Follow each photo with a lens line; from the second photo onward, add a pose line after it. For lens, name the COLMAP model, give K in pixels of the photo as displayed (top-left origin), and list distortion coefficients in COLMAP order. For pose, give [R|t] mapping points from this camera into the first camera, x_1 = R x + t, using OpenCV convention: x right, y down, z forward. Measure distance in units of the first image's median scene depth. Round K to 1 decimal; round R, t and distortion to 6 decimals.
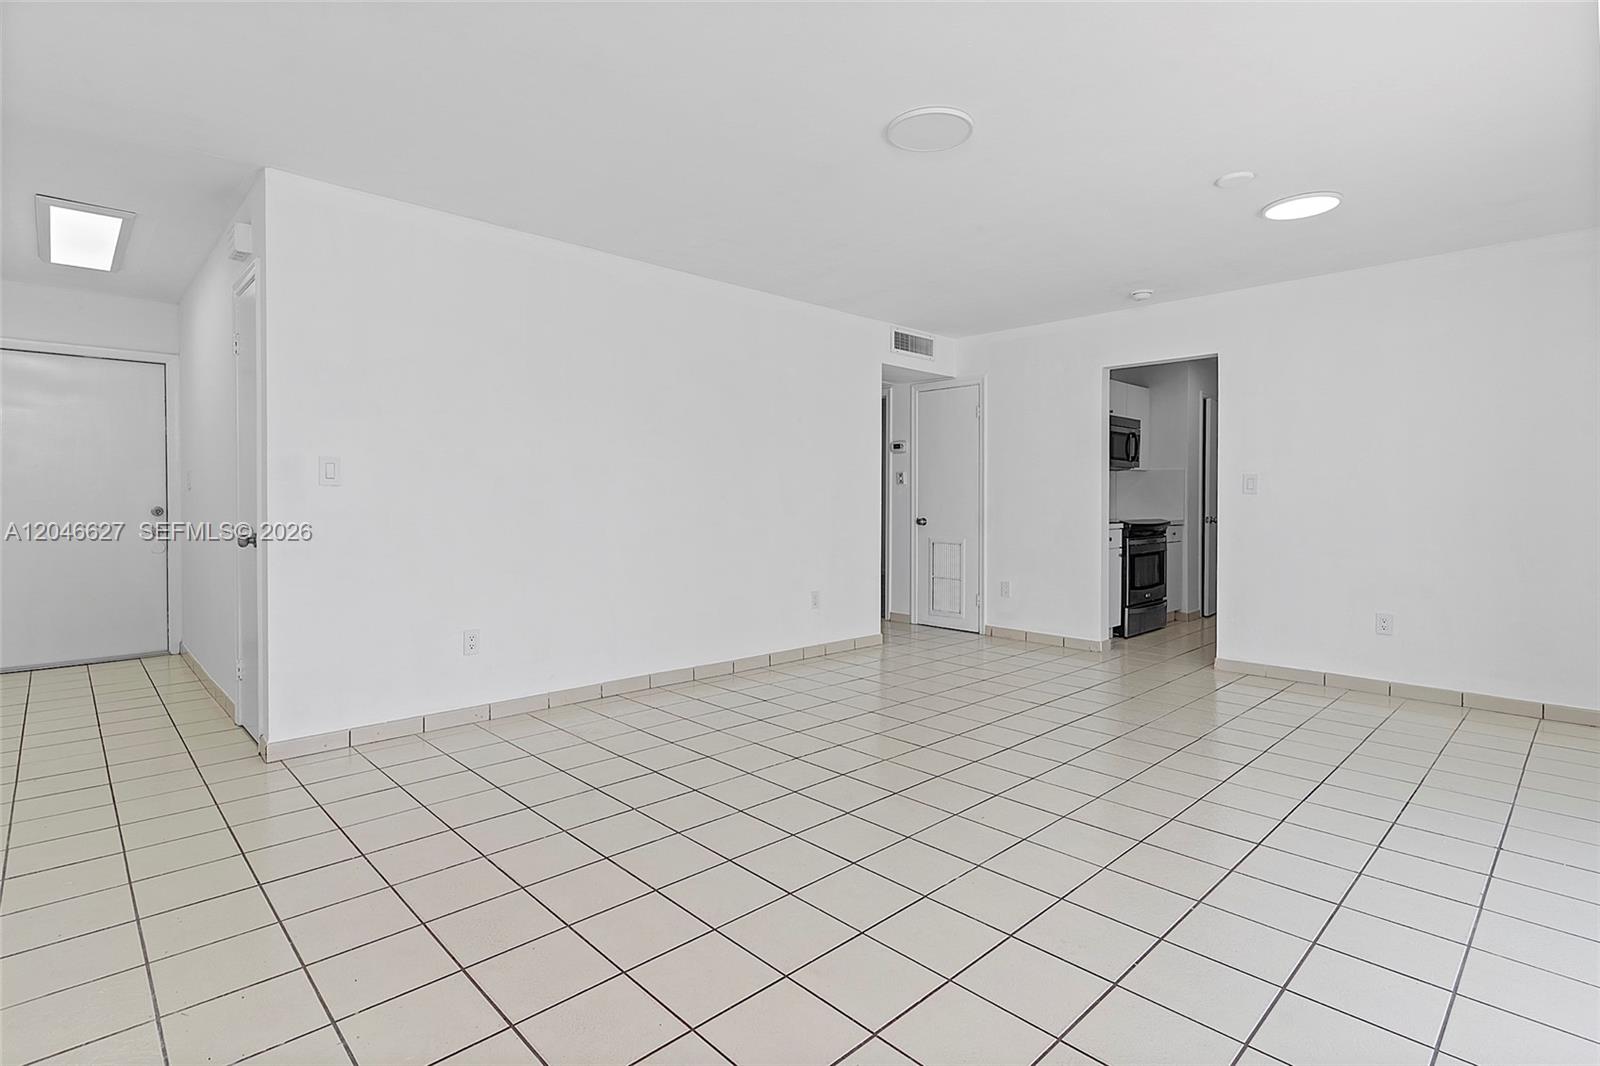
lens RADIAL K [[780.8, 0, 807.4], [0, 780.8, 509.0], [0, 0, 1]] dist [0.002856, 0.000200]
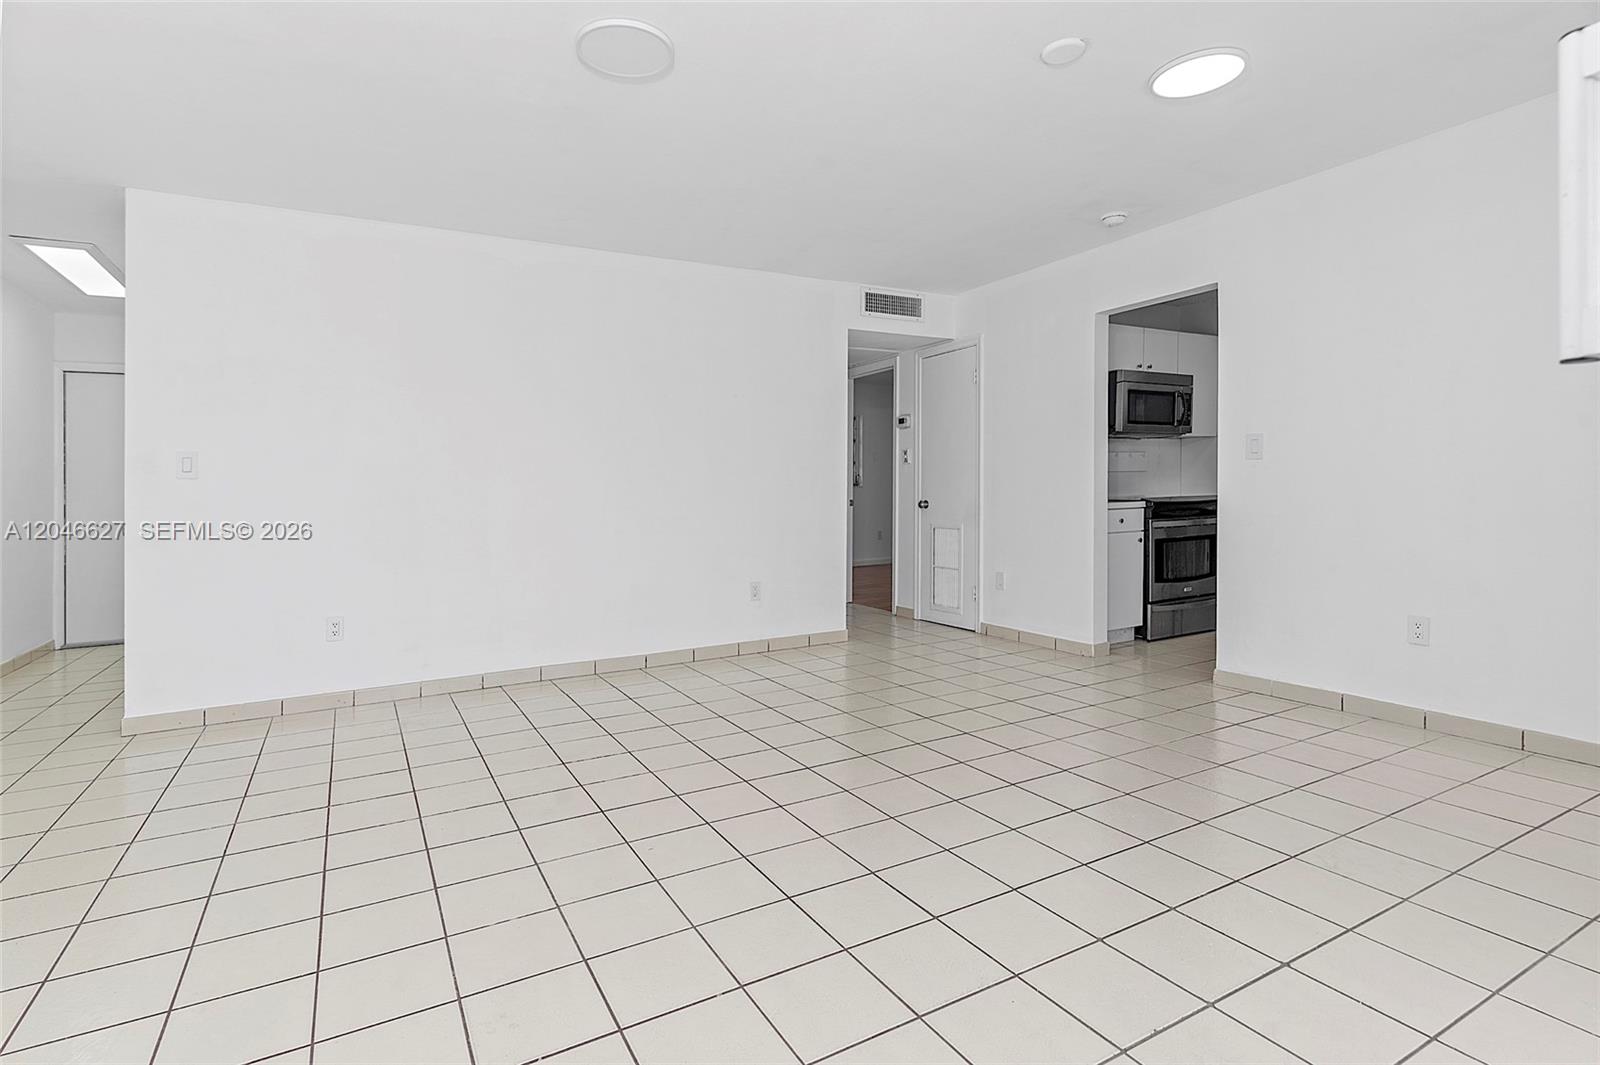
lens RADIAL K [[800.2, 0, 809.1], [0, 800.2, 501.1], [0, 0, 1]] dist [0.001098, 0.000024]
pose [[0.965688, -0.020882, -0.258865, 0.281371], [0.021380, 0.999771, -0.000890, 0.011339], [0.258825, -0.004675, 0.965913, 0.096441]]
